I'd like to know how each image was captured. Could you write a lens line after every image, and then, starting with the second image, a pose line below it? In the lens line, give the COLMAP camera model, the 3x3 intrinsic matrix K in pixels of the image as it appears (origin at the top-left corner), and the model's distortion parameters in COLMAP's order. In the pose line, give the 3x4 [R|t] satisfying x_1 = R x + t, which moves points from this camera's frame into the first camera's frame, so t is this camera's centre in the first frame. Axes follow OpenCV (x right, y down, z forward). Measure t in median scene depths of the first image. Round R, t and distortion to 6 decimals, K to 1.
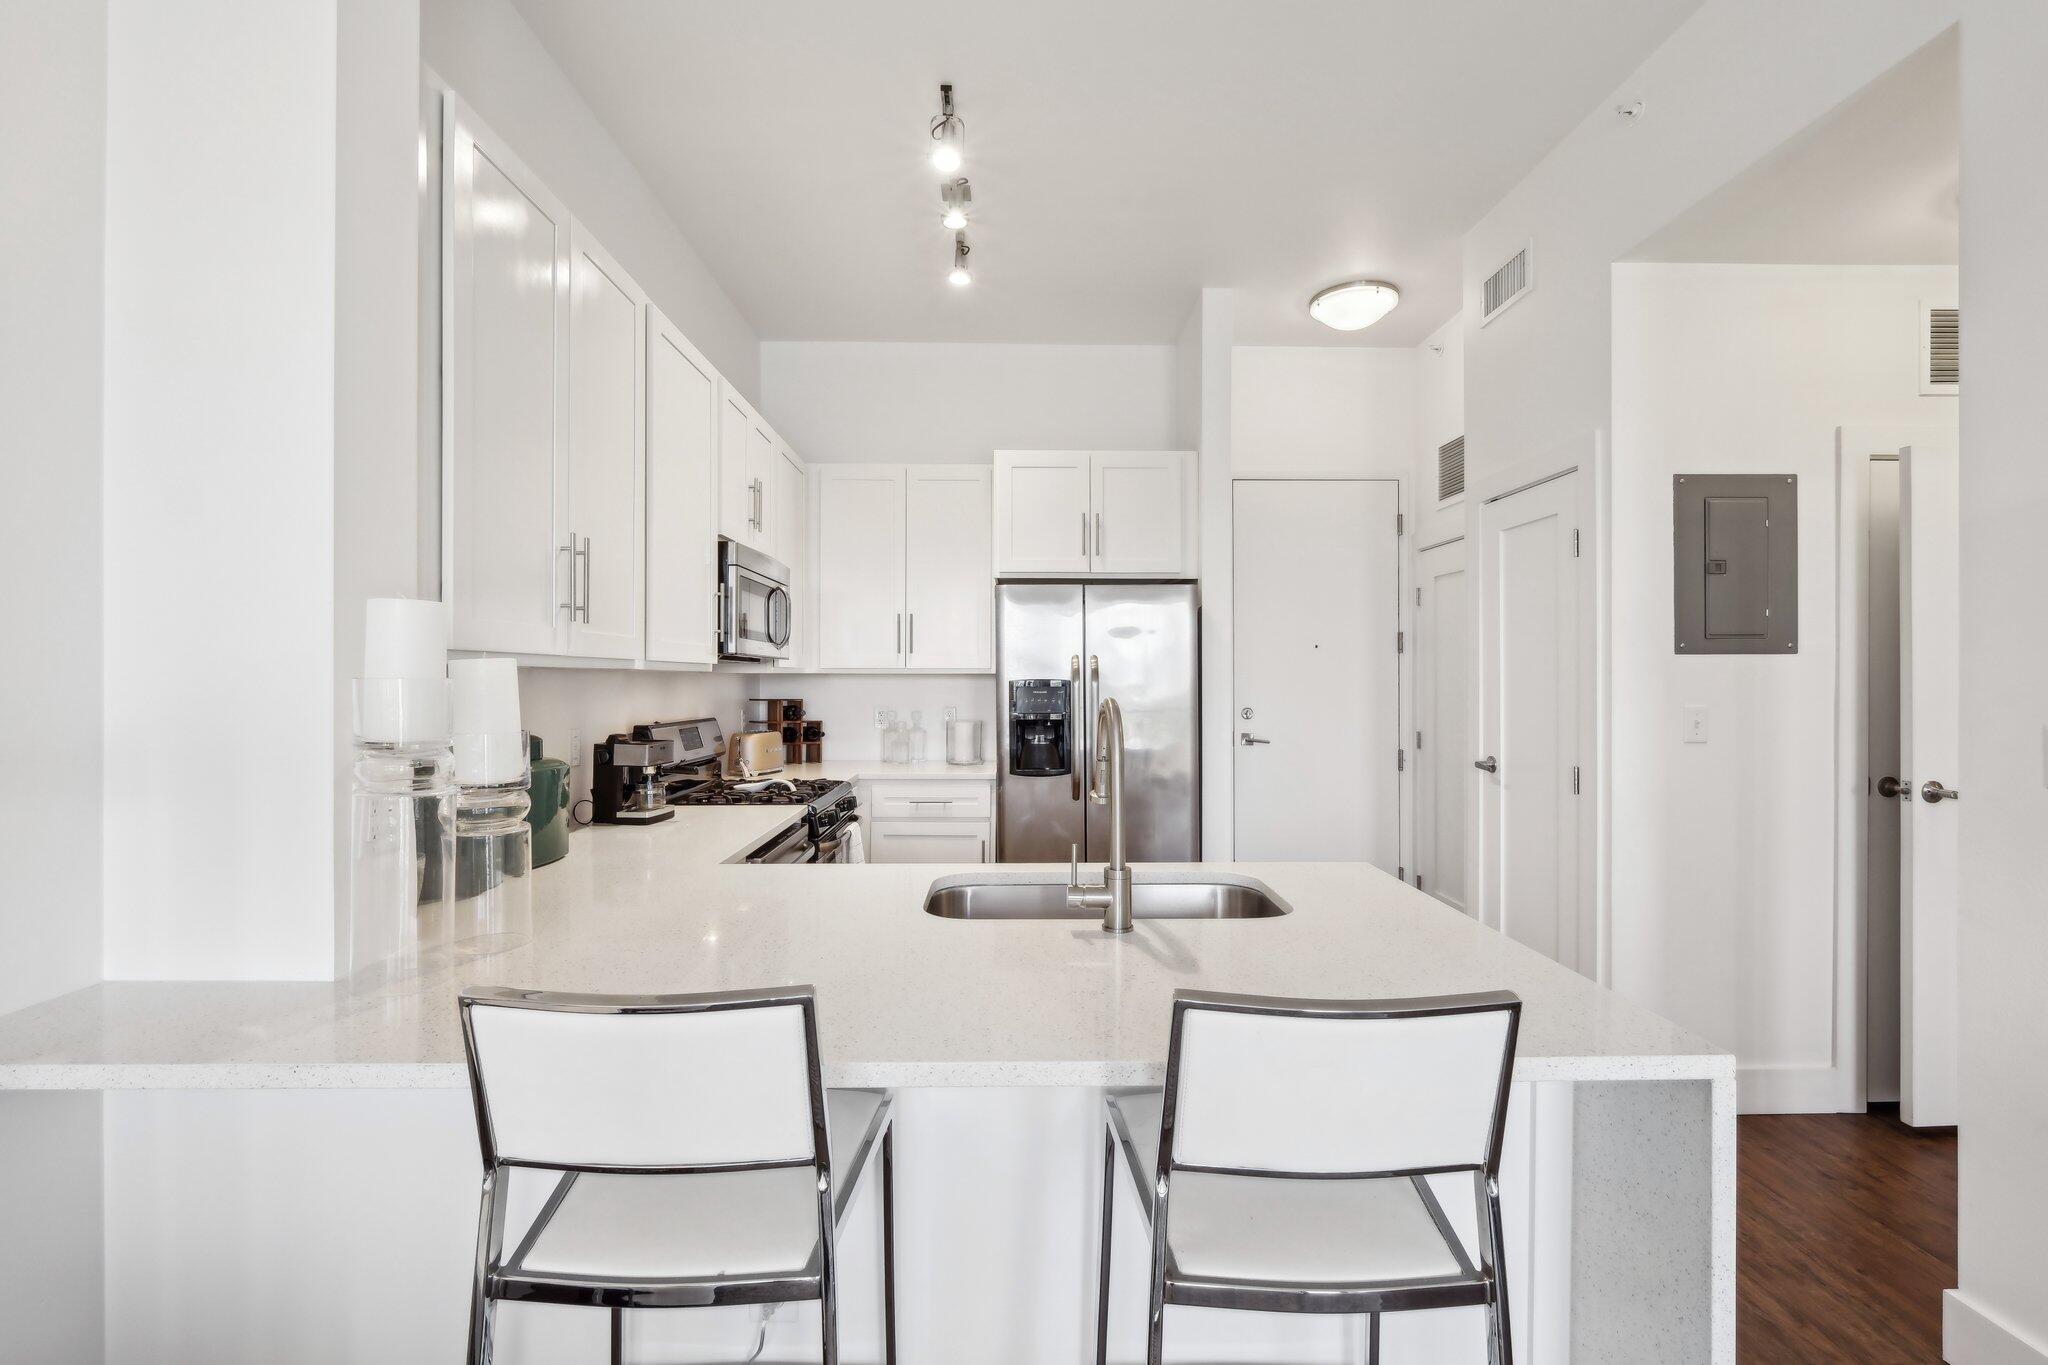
lens RADIAL K [[901.2, 0, 1013.5], [0, 901.2, 679.8], [0, 0, 1]] dist [-0.001319, -0.000671]
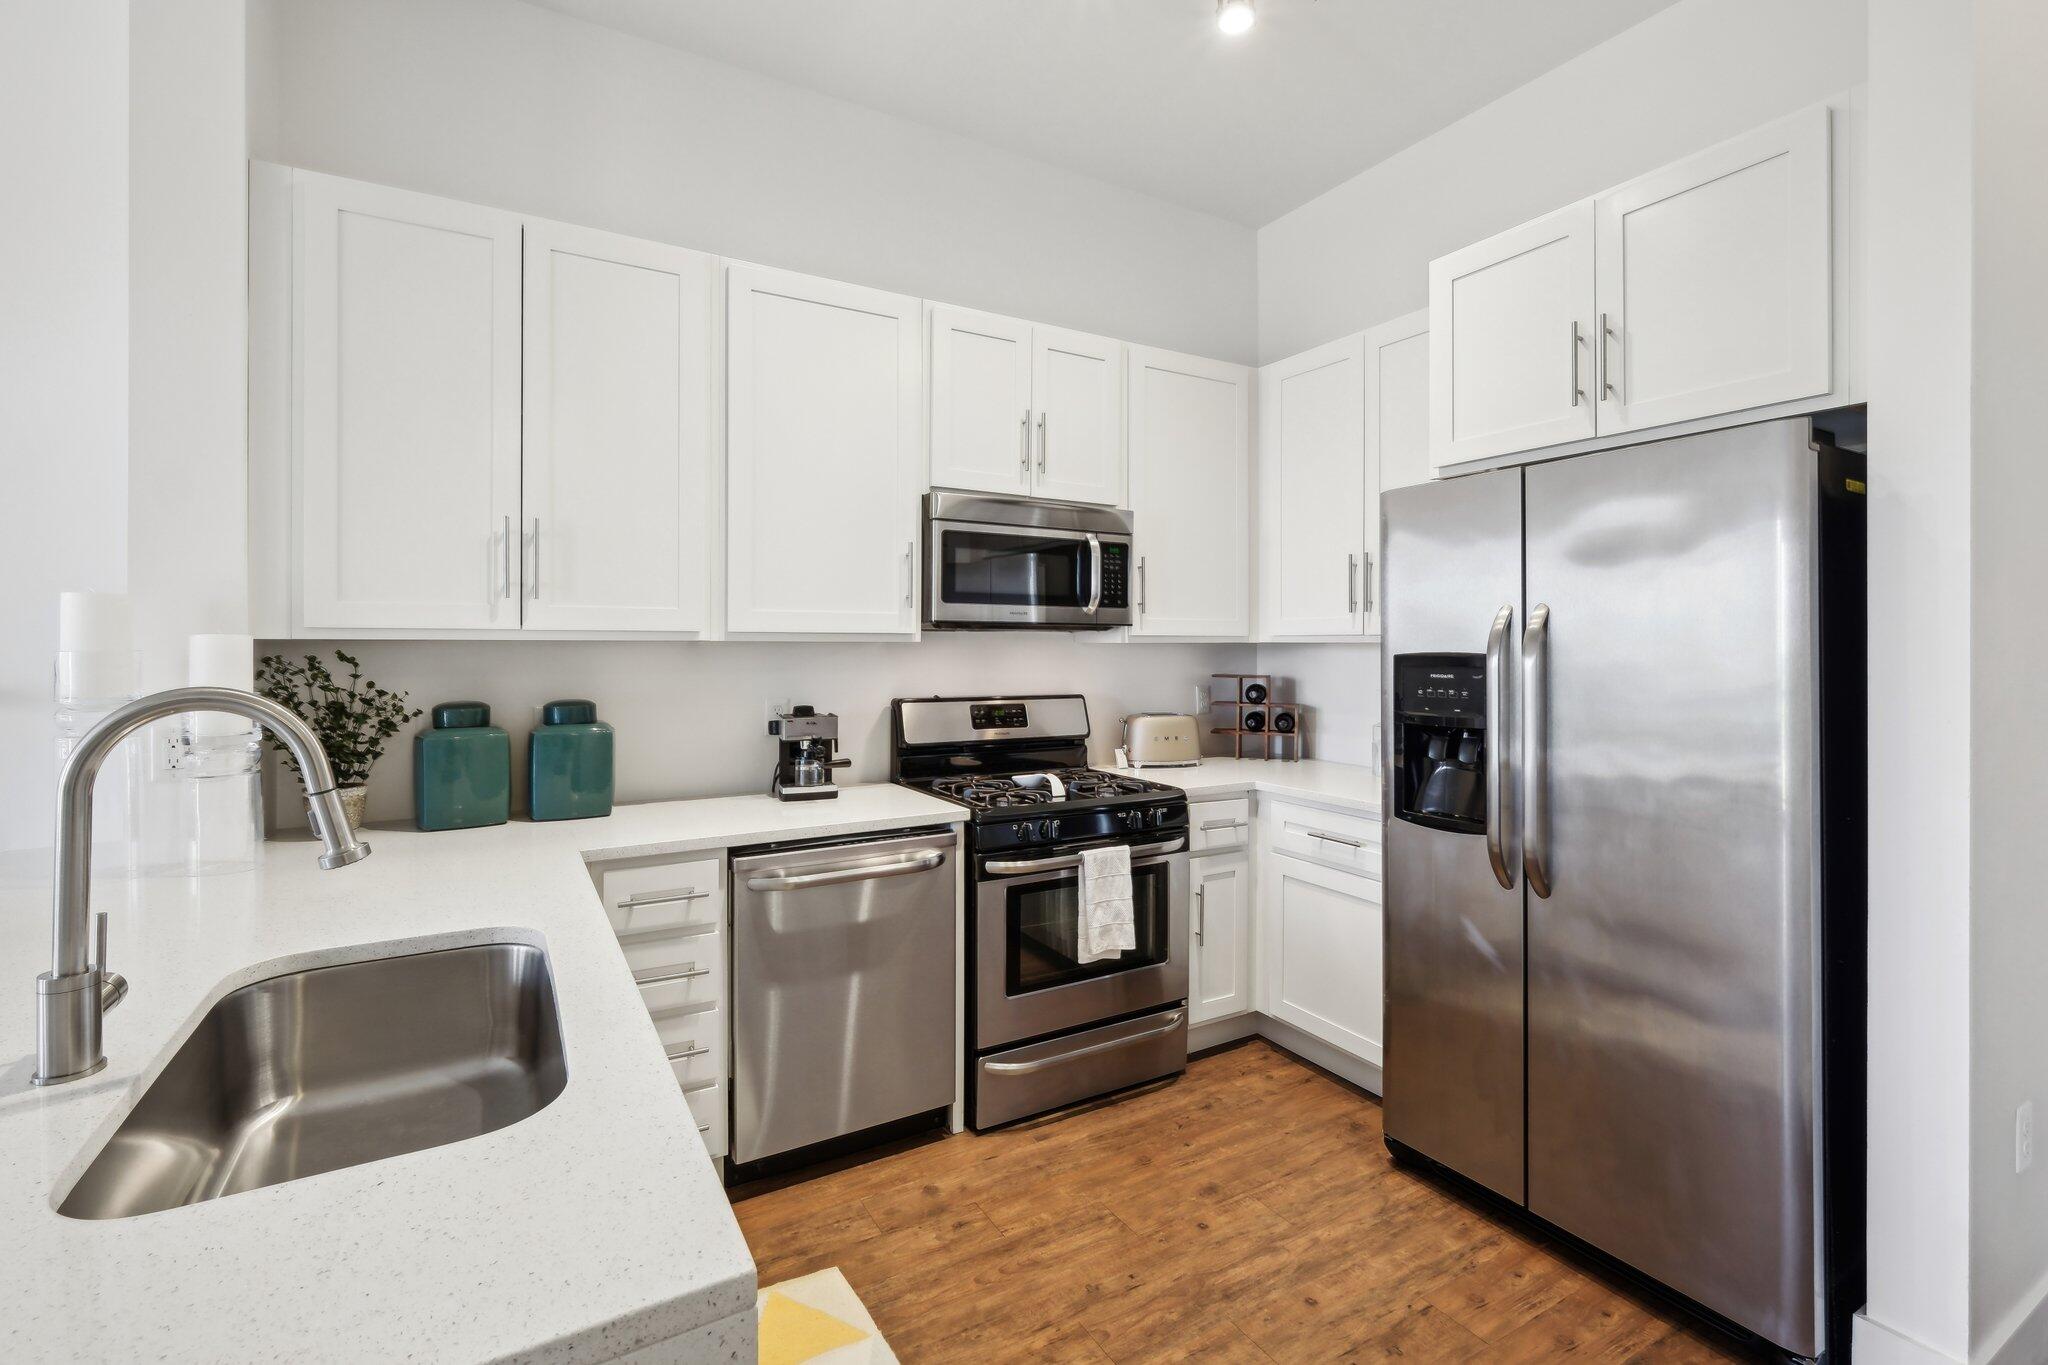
lens RADIAL K [[901.2, 0, 1011.1], [0, 901.2, 647.2], [0, 0, 1]] dist [-0.001319, -0.000671]
pose [[0.488212, -0.001399, -0.872724, 0.378610], [-0.002232, 0.999993, -0.002852, -0.001474], [0.872722, 0.003340, 0.488206, 0.500868]]
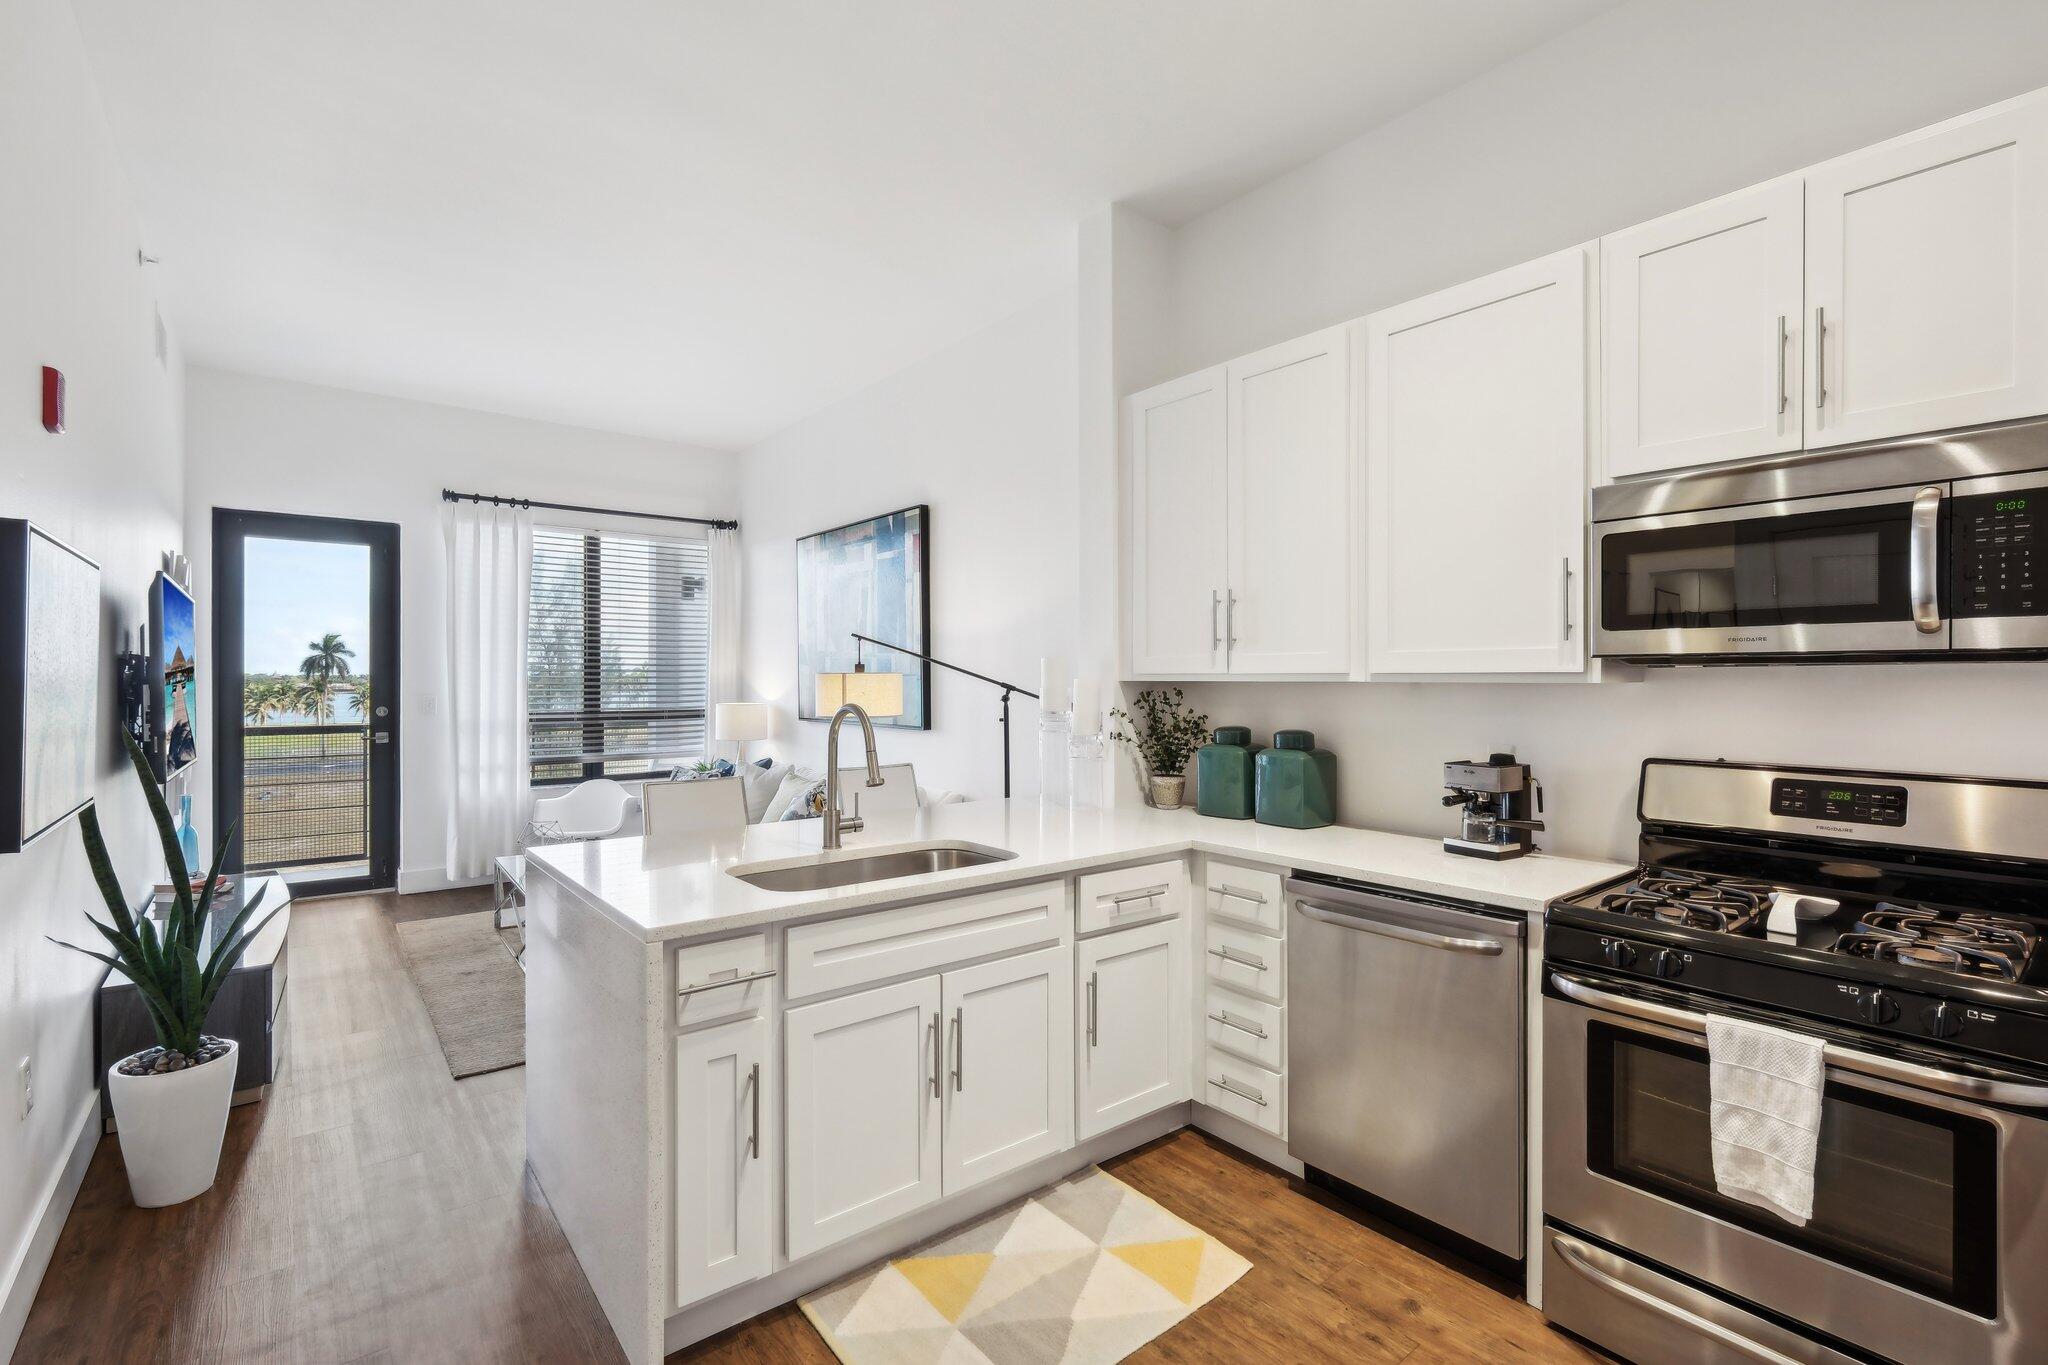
lens RADIAL K [[901.2, 0, 1033.1], [0, 901.2, 679.7], [0, 0, 1]] dist [-0.001319, -0.000671]
pose [[-0.774656, -0.001450, -0.632381, 0.339358], [-0.003577, 0.999991, 0.002088, -0.009201], [0.632373, 0.003880, -0.774655, 0.978737]]
